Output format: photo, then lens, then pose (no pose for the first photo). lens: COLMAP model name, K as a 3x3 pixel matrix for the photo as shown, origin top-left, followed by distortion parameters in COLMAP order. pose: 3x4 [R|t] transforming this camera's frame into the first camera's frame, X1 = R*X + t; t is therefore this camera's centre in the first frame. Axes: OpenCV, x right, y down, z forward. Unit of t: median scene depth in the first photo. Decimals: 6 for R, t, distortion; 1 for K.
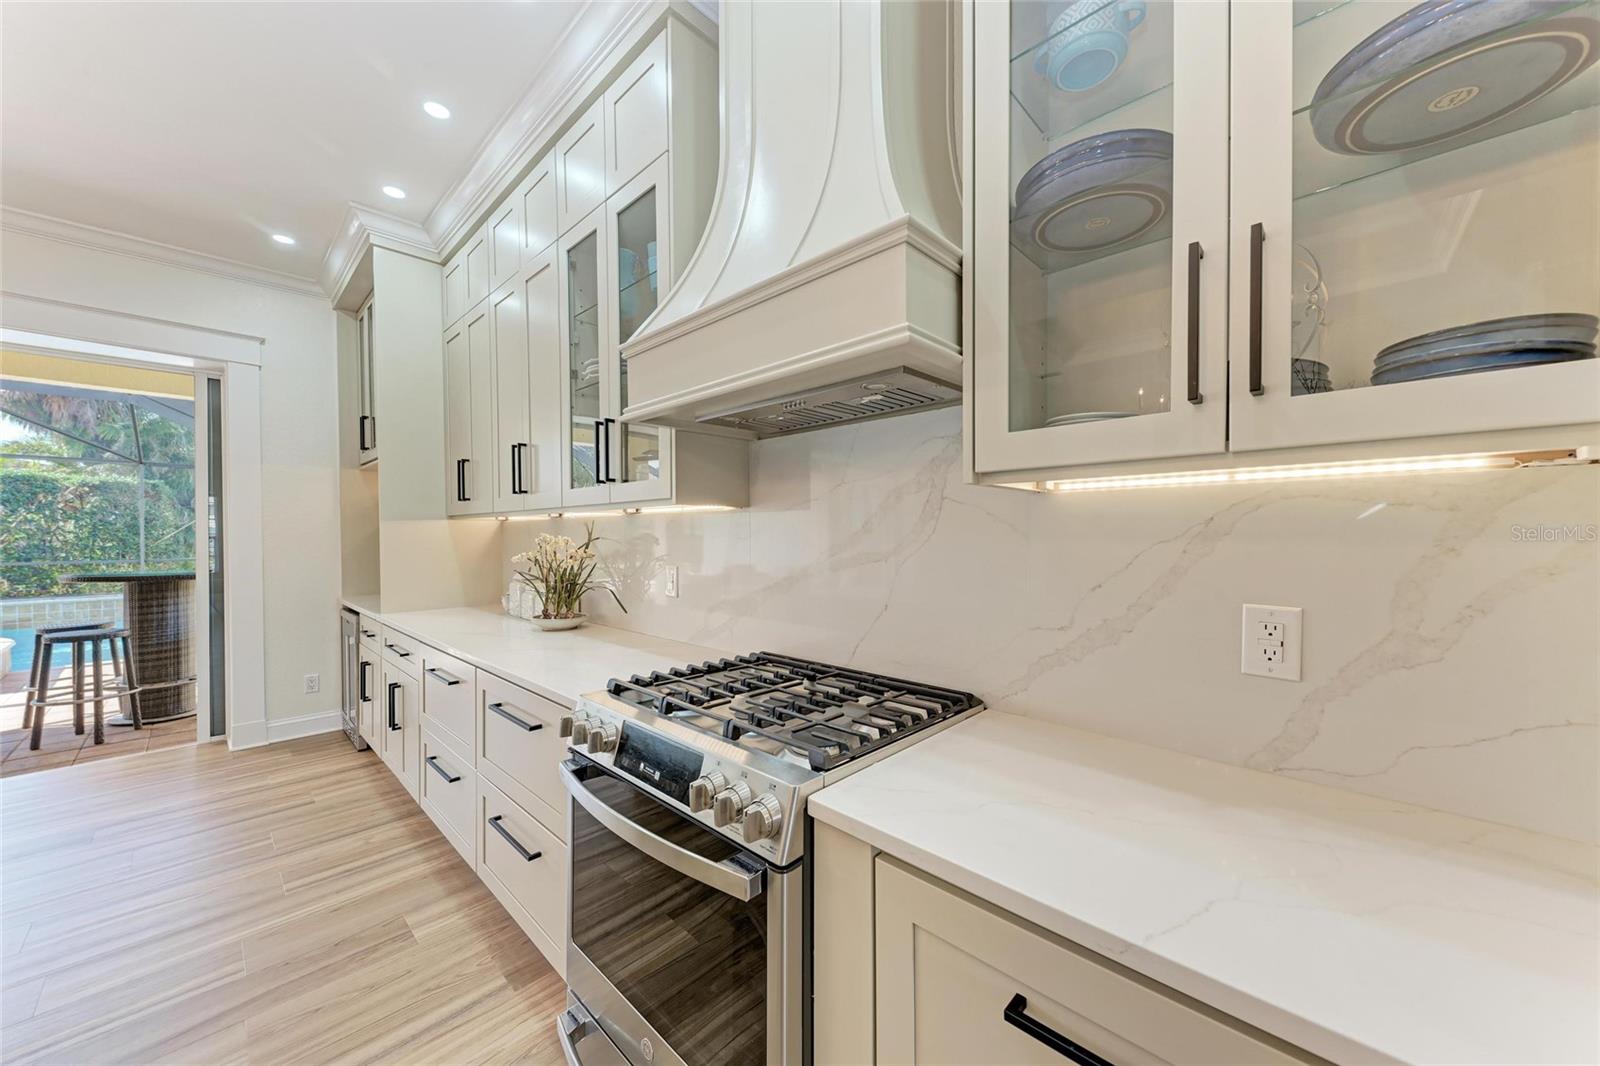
lens RADIAL K [[570.2, 0, 807.9], [0, 570.2, 539.7], [0, 0, 1]] dist [0.007502, -0.000362]
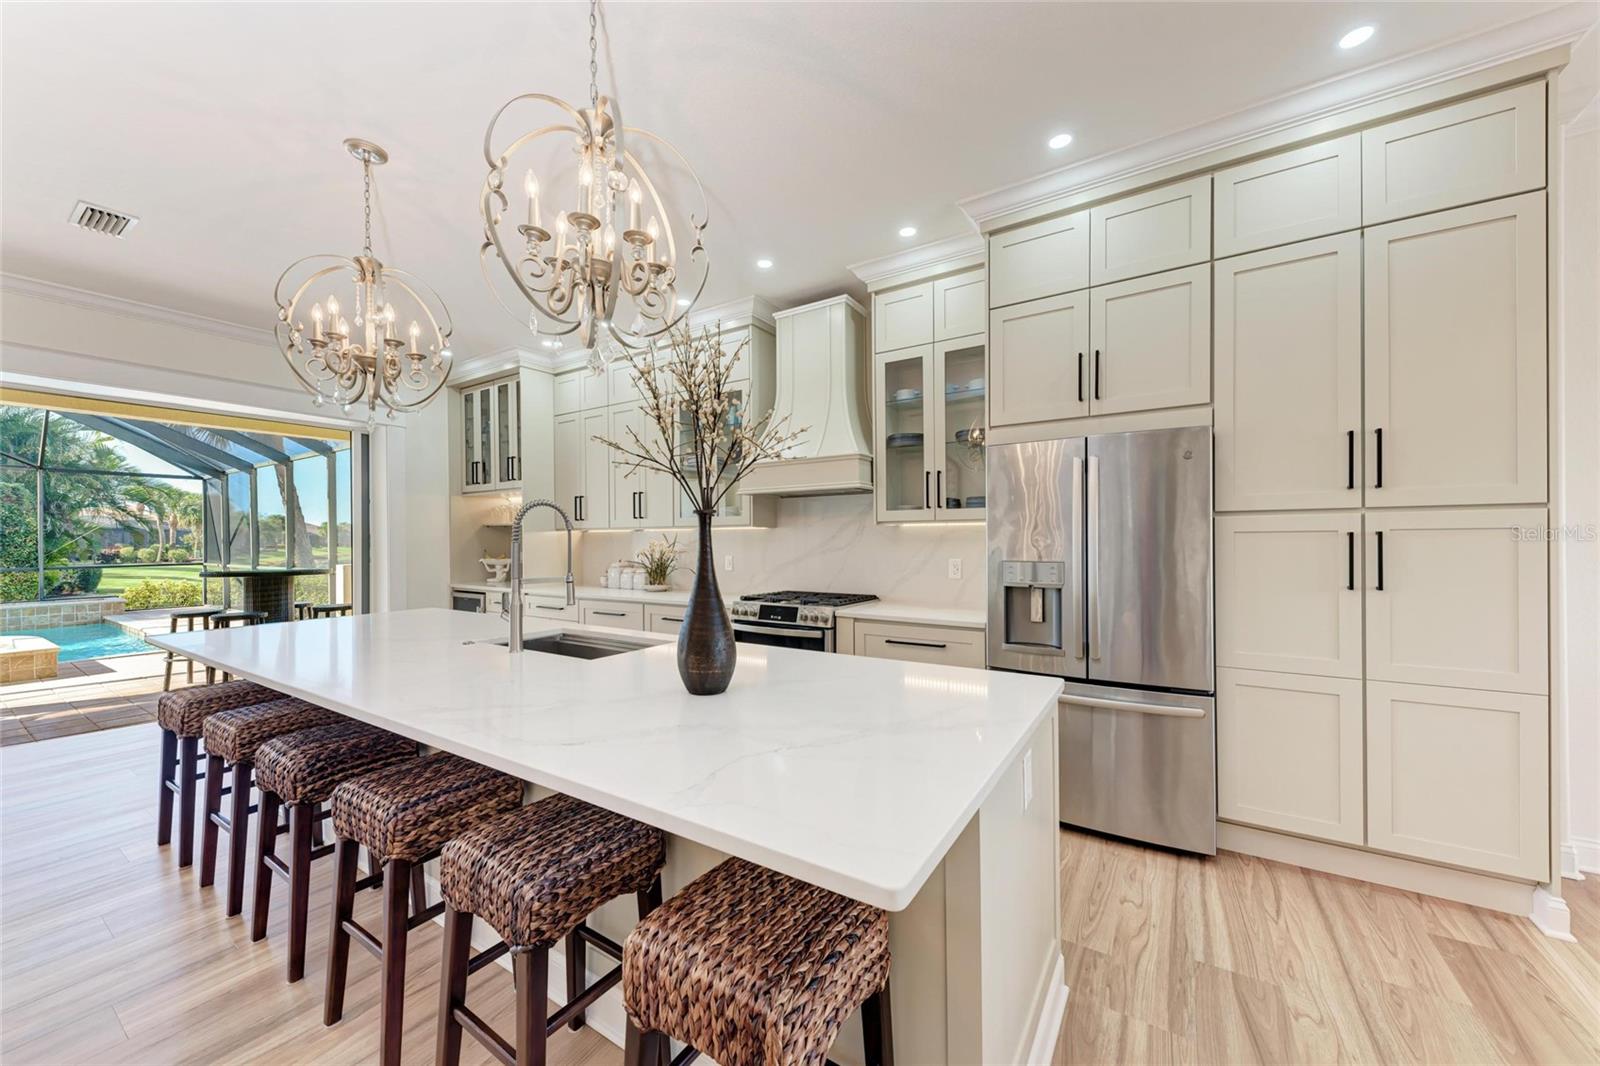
lens RADIAL K [[570.2, 0, 802.6], [0, 570.2, 551.6], [0, 0, 1]] dist [0.007502, -0.000362]
pose [[0.982591, -0.007198, 0.185641, -0.557608], [0.005031, 0.999914, 0.012140, 0.012864], [-0.185713, -0.010994, 0.982543, -1.627371]]
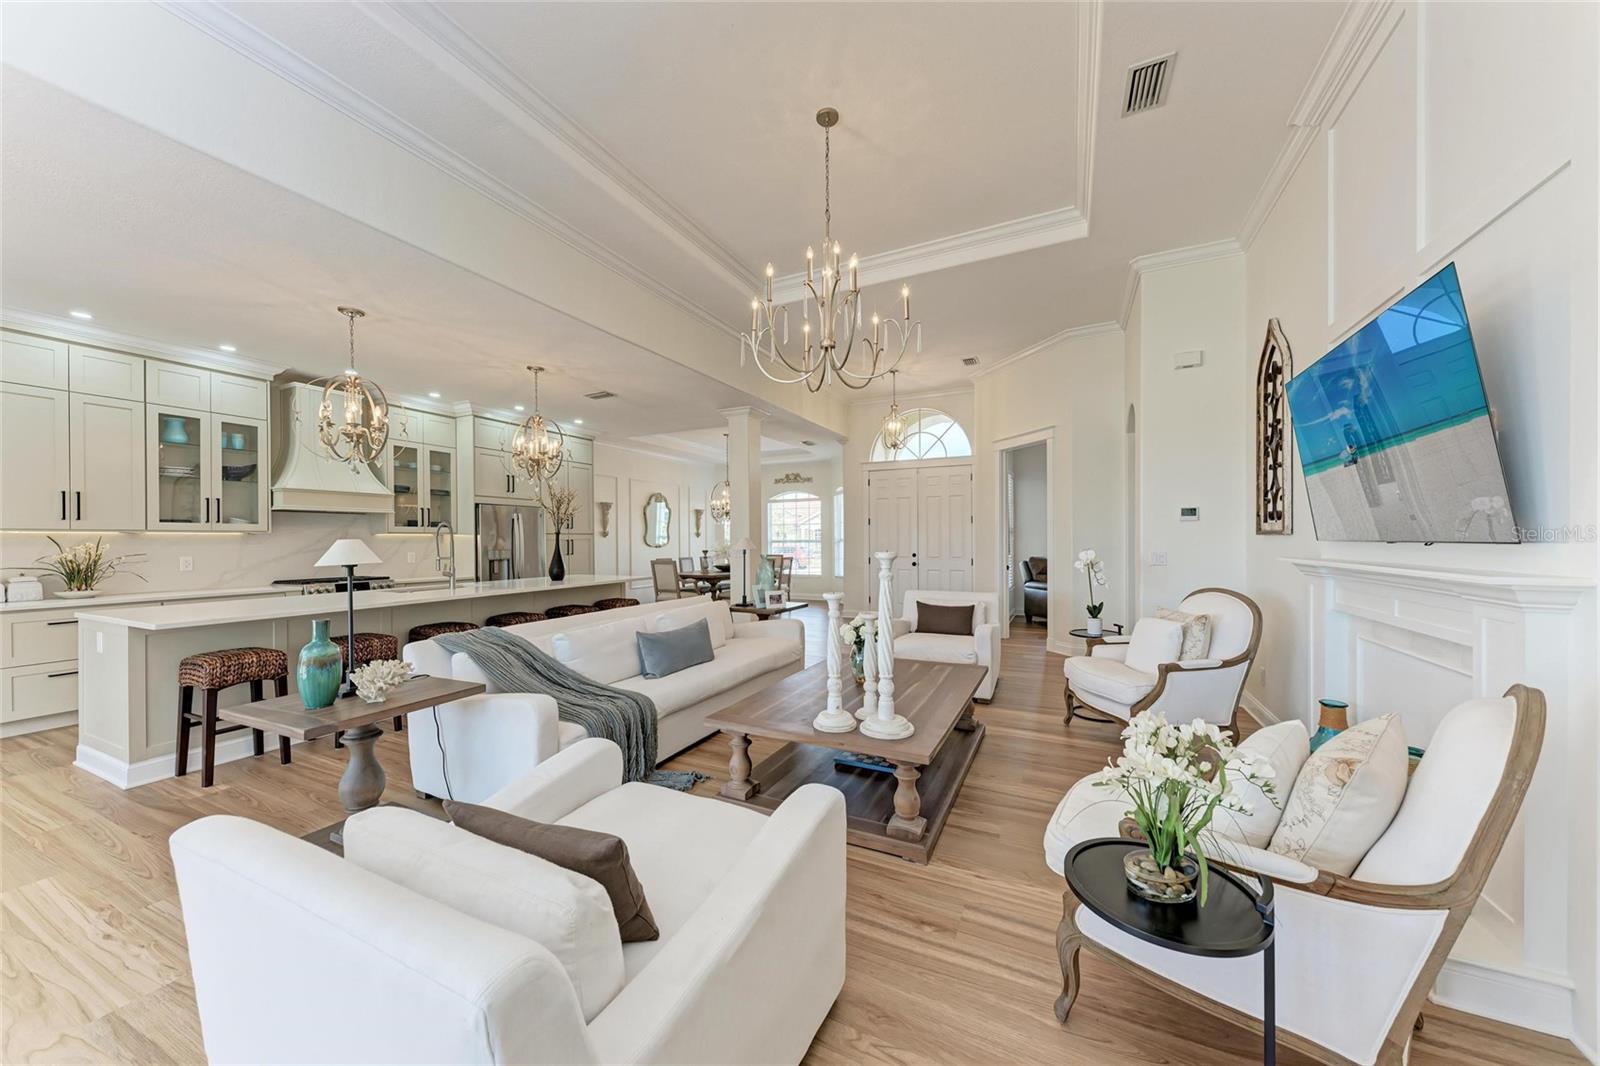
lens RADIAL K [[544.4, 0, 815.0], [0, 544.4, 542.0], [0, 0, 1]] dist [0.001332, -0.000930]
pose [[-0.305183, 0.006094, 0.952274, -4.727072], [0.021750, 0.999763, 0.000572, 0.061047], [-0.952045, 0.020886, -0.305243, -1.109019]]
